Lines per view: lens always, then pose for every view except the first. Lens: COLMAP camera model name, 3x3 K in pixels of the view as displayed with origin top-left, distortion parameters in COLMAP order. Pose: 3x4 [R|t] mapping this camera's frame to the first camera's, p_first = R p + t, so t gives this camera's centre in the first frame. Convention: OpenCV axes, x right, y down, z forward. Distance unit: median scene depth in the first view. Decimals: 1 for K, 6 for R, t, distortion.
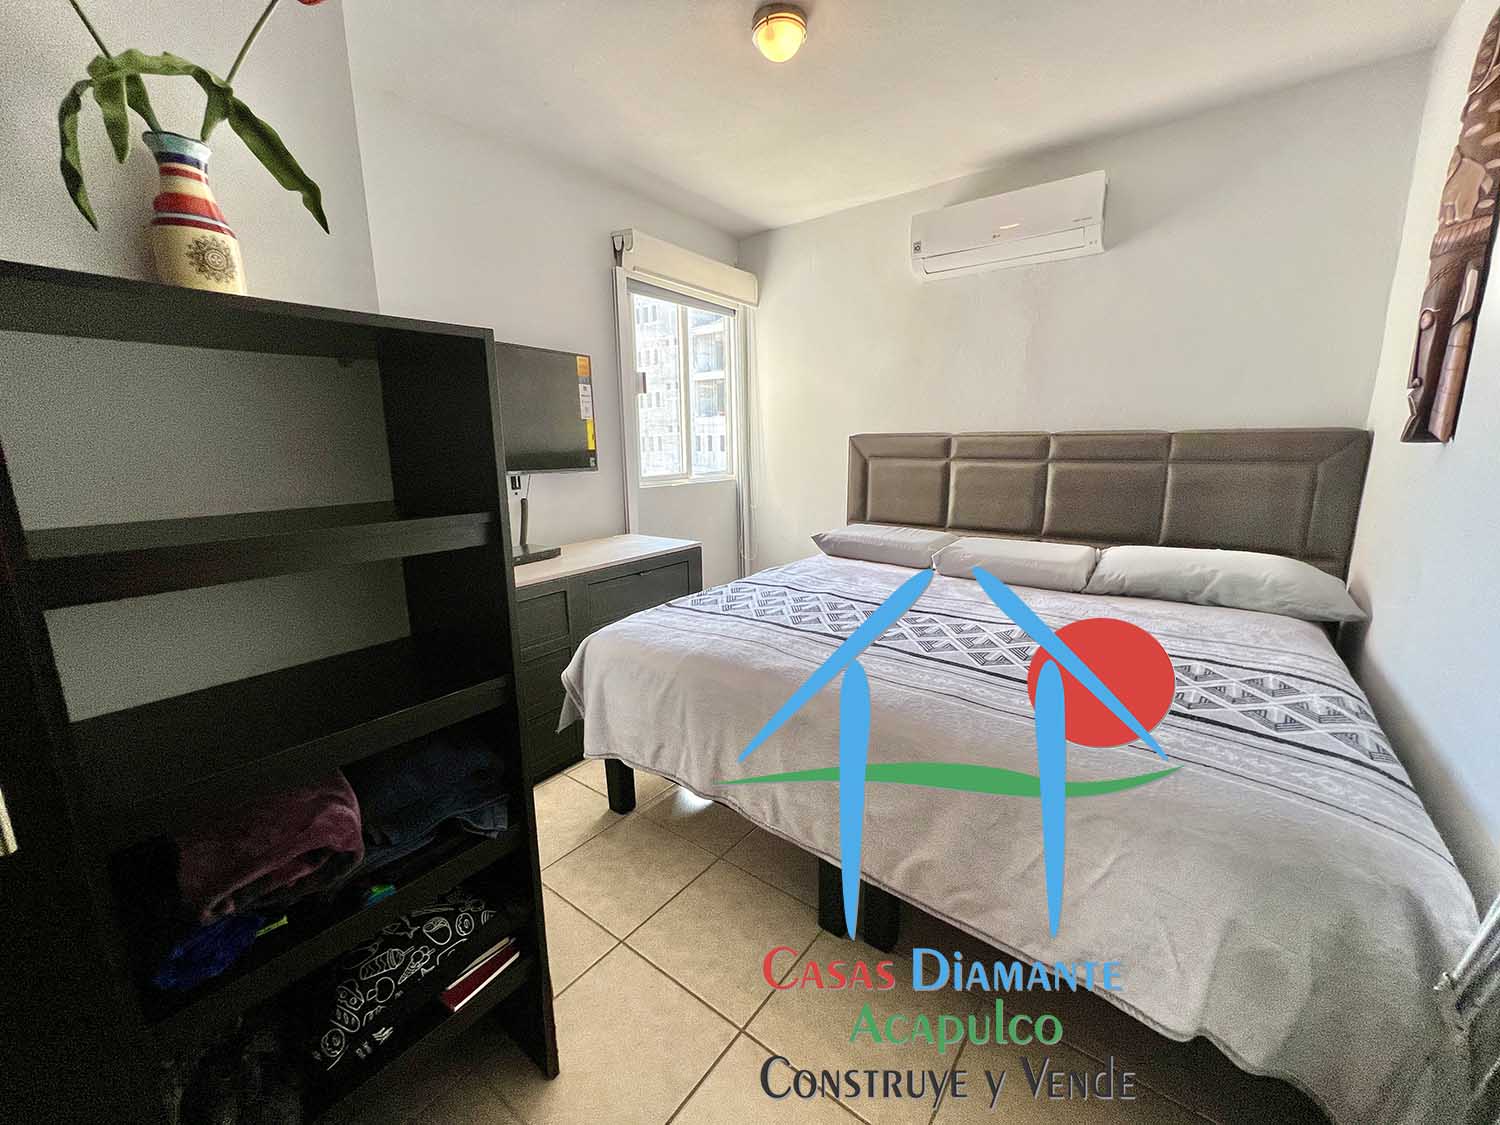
lens RADIAL K [[600.8, 0, 751.7], [0, 600.8, 562.7], [0, 0, 1]] dist [0.000313, -0.000829]
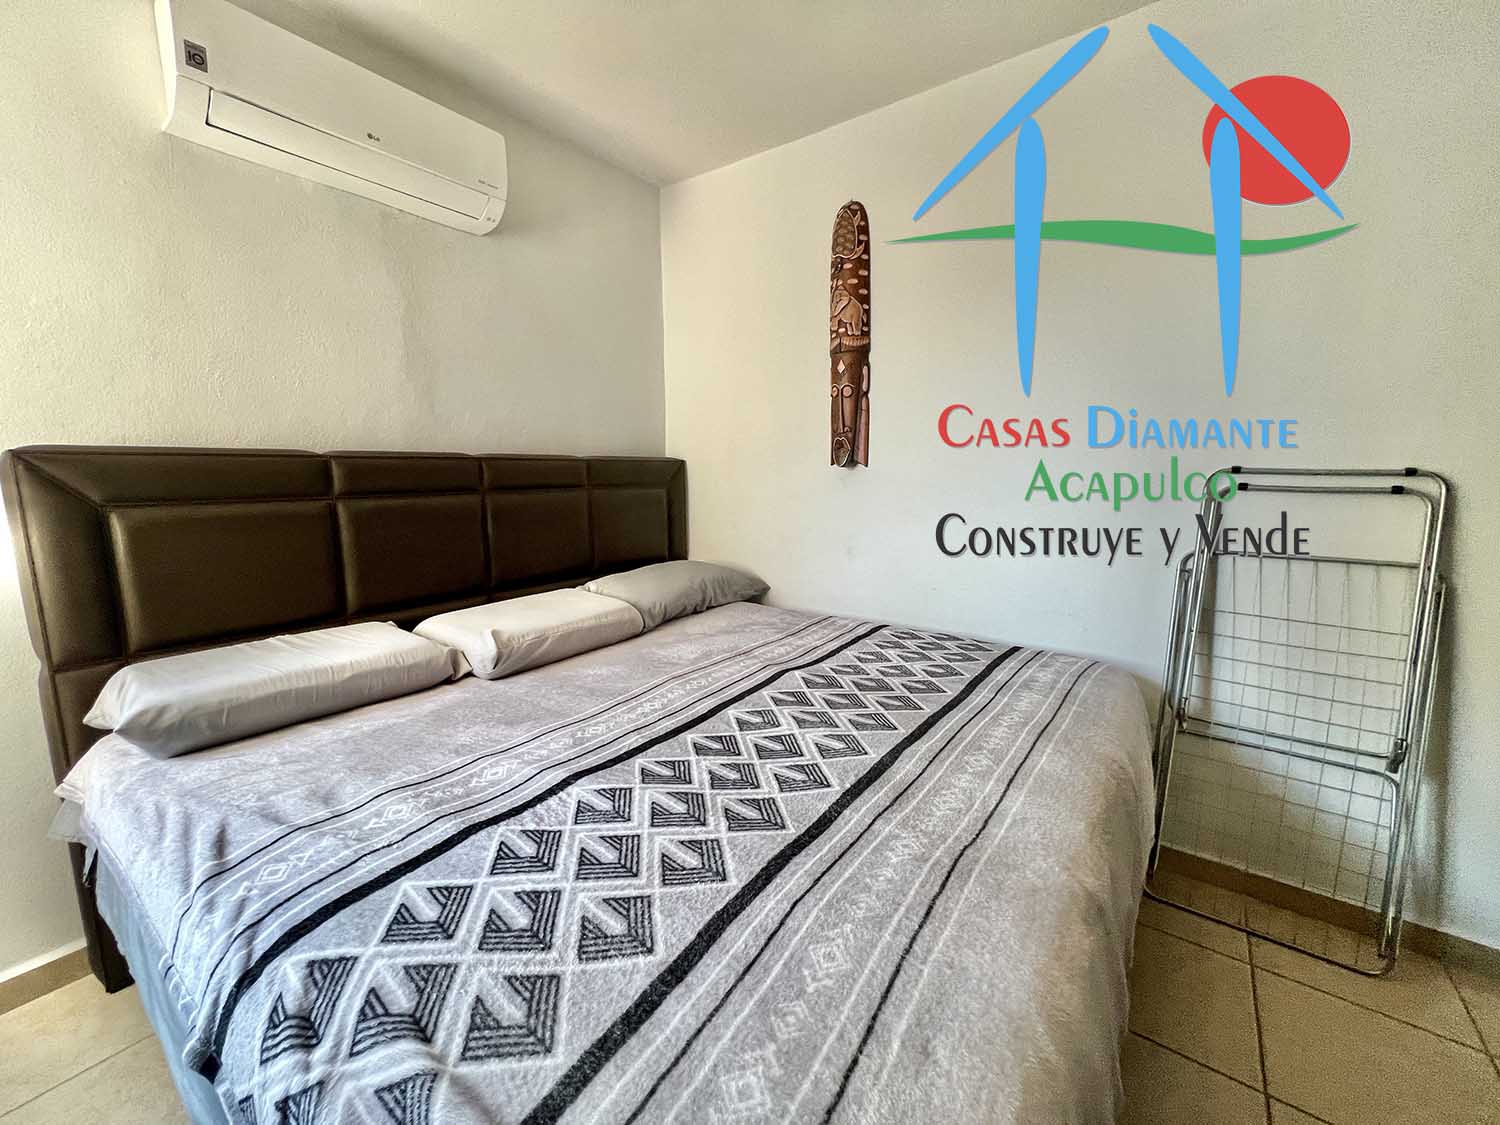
lens RADIAL K [[600.8, 0, 748.9], [0, 600.8, 559.3], [0, 0, 1]] dist [0.000313, -0.000829]
pose [[-0.014866, -0.139229, 0.990149, -0.336331], [0.205538, 0.968685, 0.139297, -0.160793], [-0.978536, 0.205584, 0.014217, 0.871595]]
